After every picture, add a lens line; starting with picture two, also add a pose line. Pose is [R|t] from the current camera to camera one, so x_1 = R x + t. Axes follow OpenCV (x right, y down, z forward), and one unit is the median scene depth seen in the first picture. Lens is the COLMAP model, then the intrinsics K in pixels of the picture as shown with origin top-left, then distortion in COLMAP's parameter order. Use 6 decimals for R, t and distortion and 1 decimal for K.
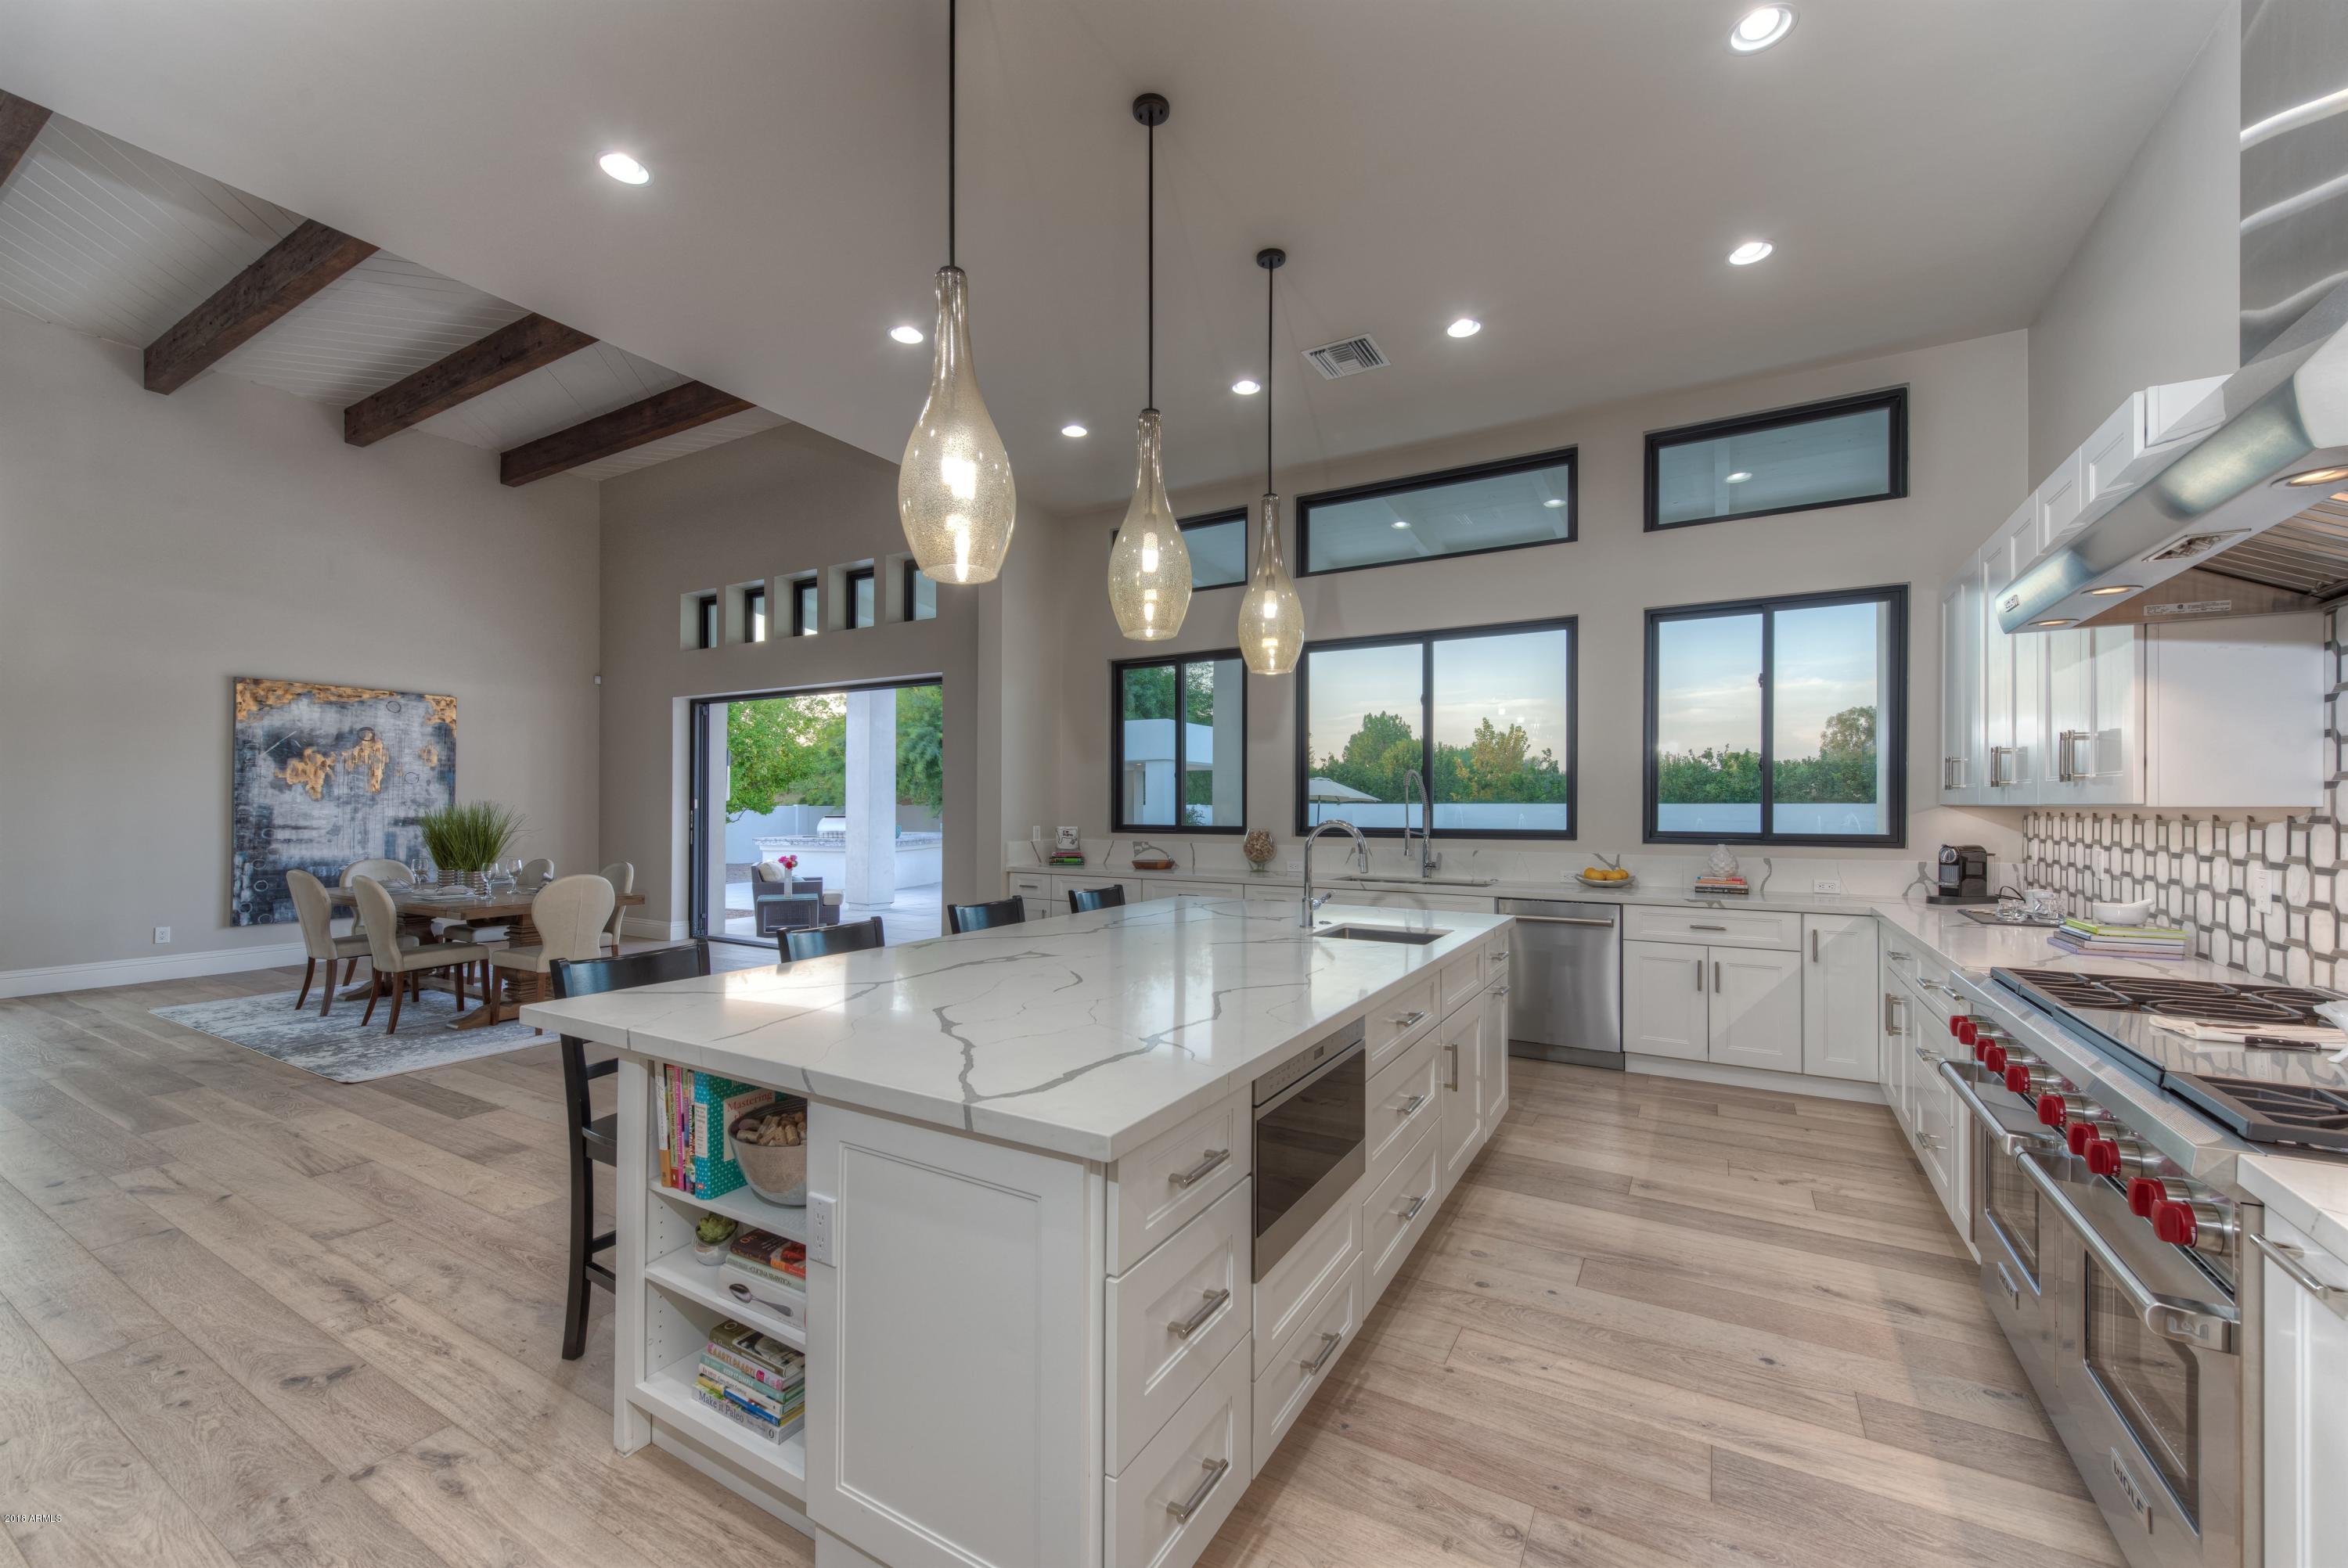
lens RADIAL K [[933.8, 0, 1178.5], [0, 933.8, 801.3], [0, 0, 1]] dist [-0.002152, -0.000548]
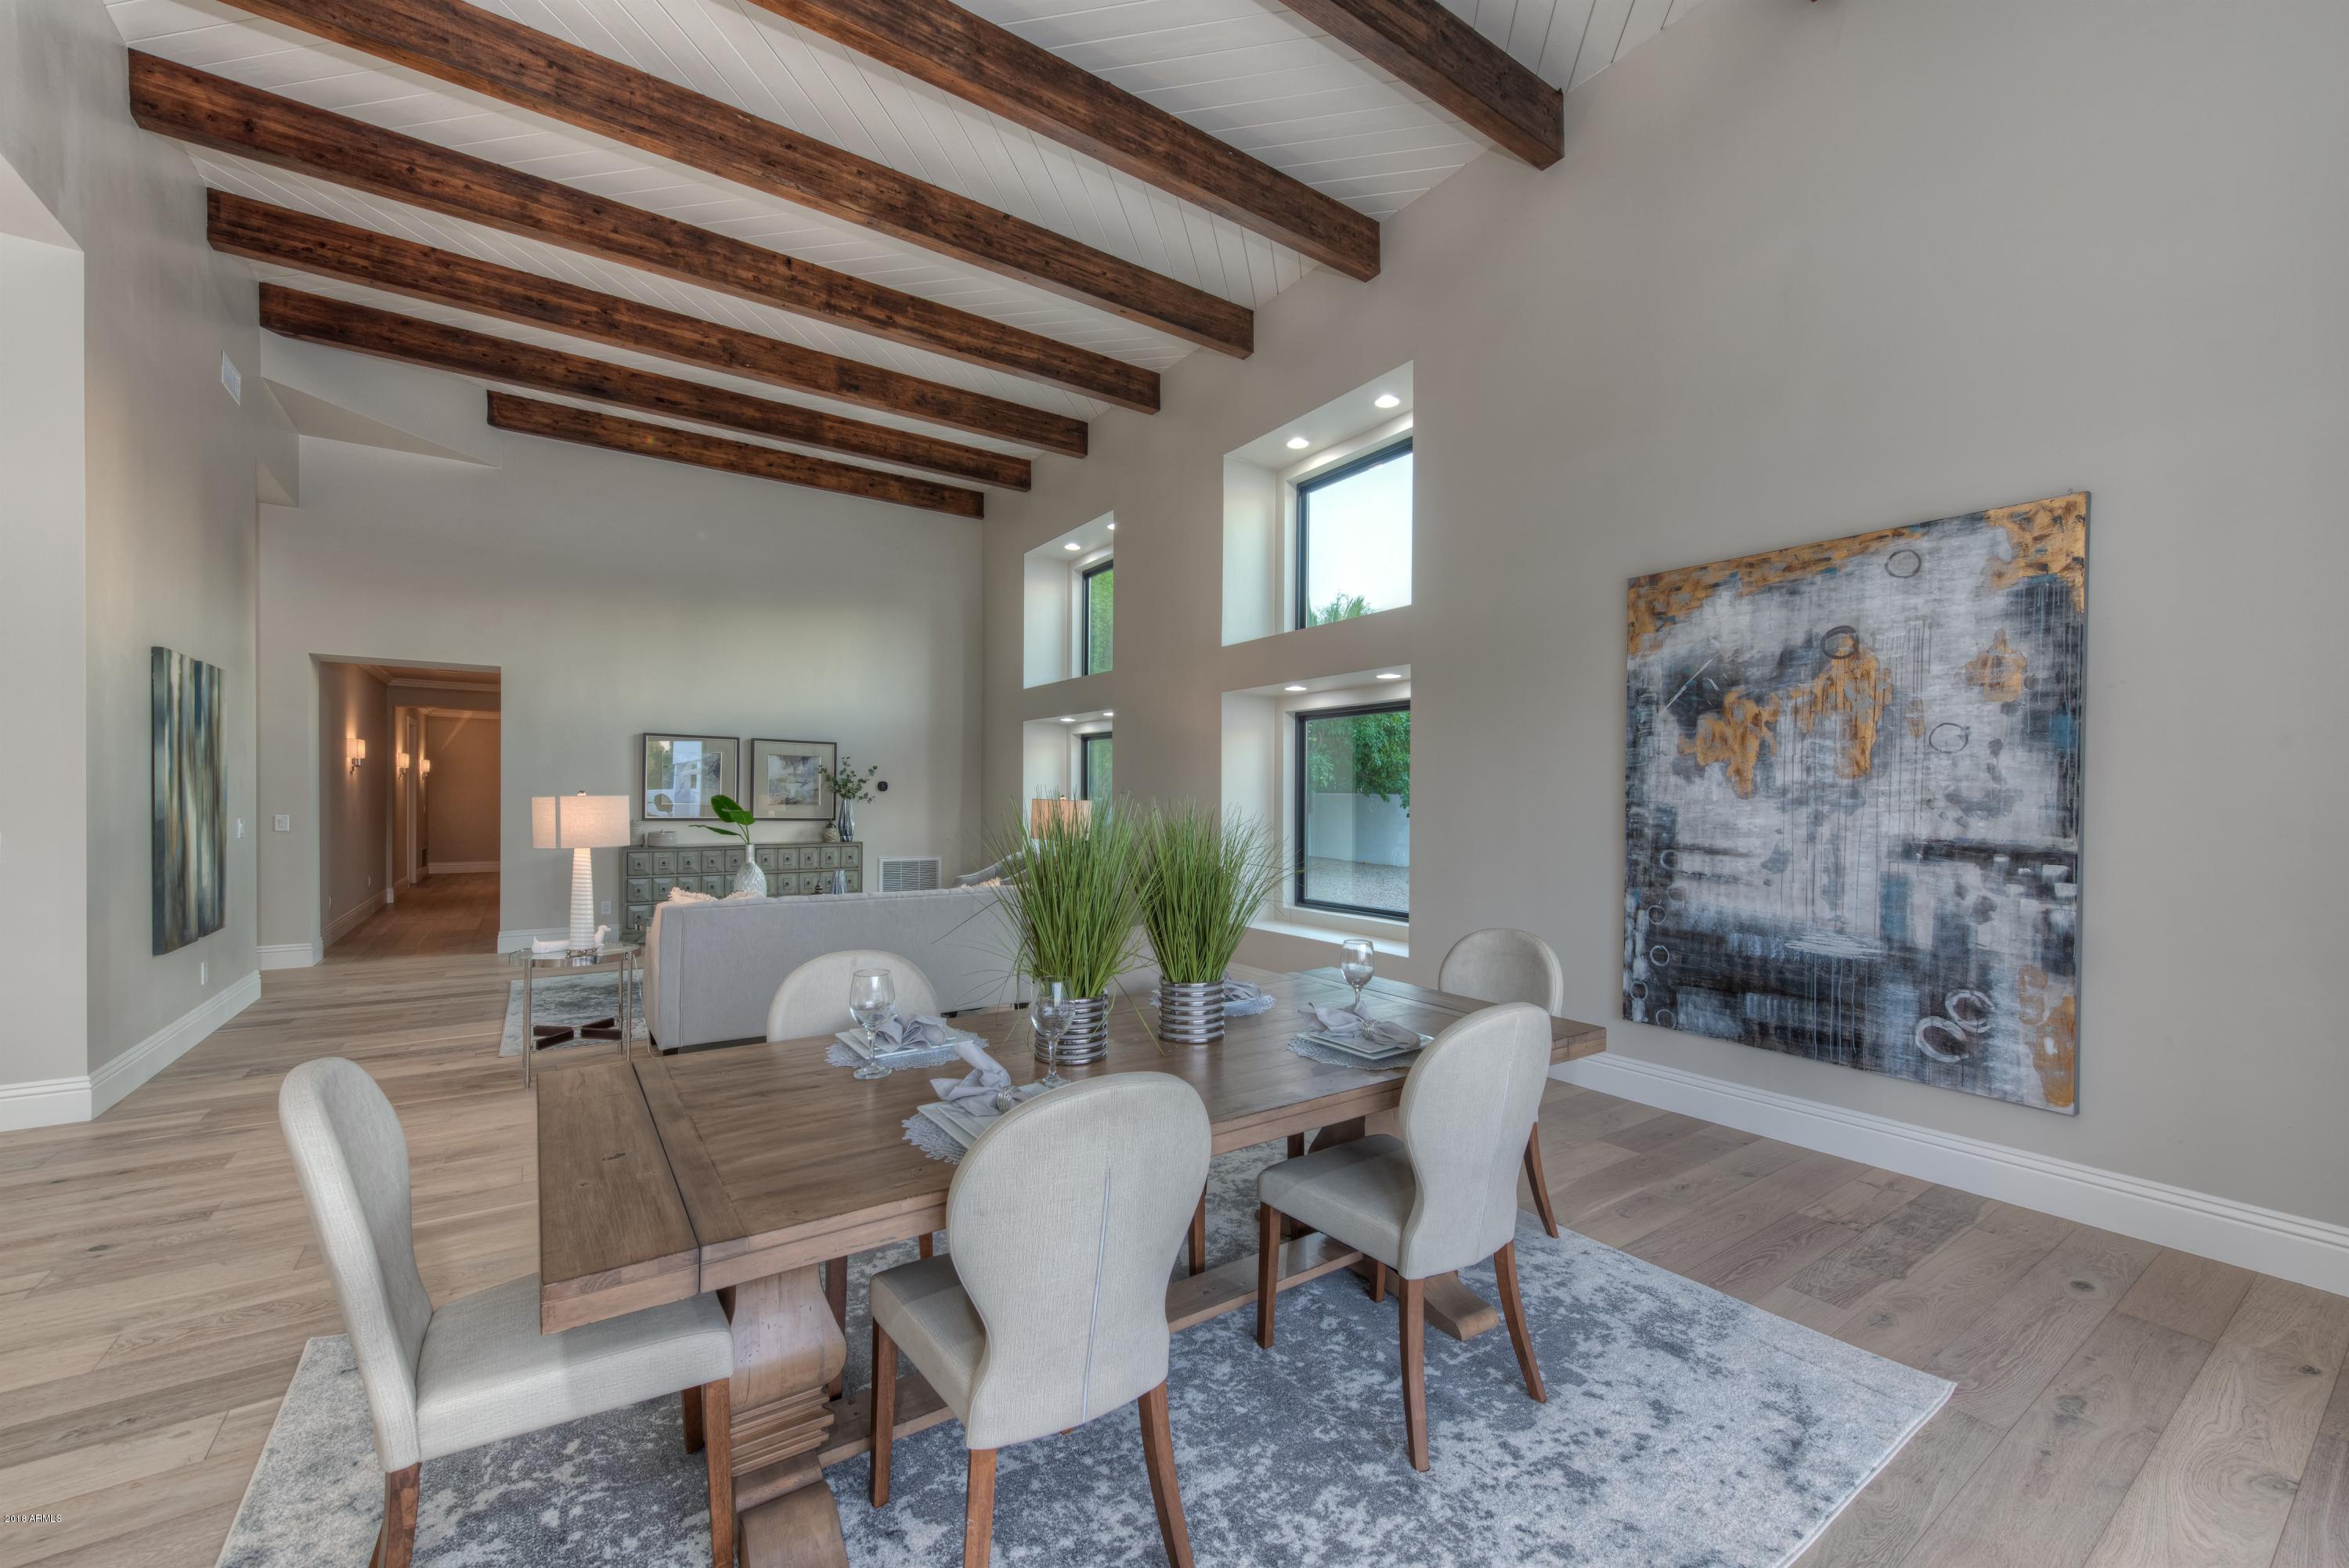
lens RADIAL K [[934.2, 0, 1173.4], [0, 934.2, 800.9], [0, 0, 1]] dist [-0.002152, -0.000548]
pose [[-0.434866, 0.005331, -0.900479, -0.362107], [0.006739, 0.999974, 0.002666, -0.002171], [0.900470, -0.004909, -0.434890, 0.946943]]
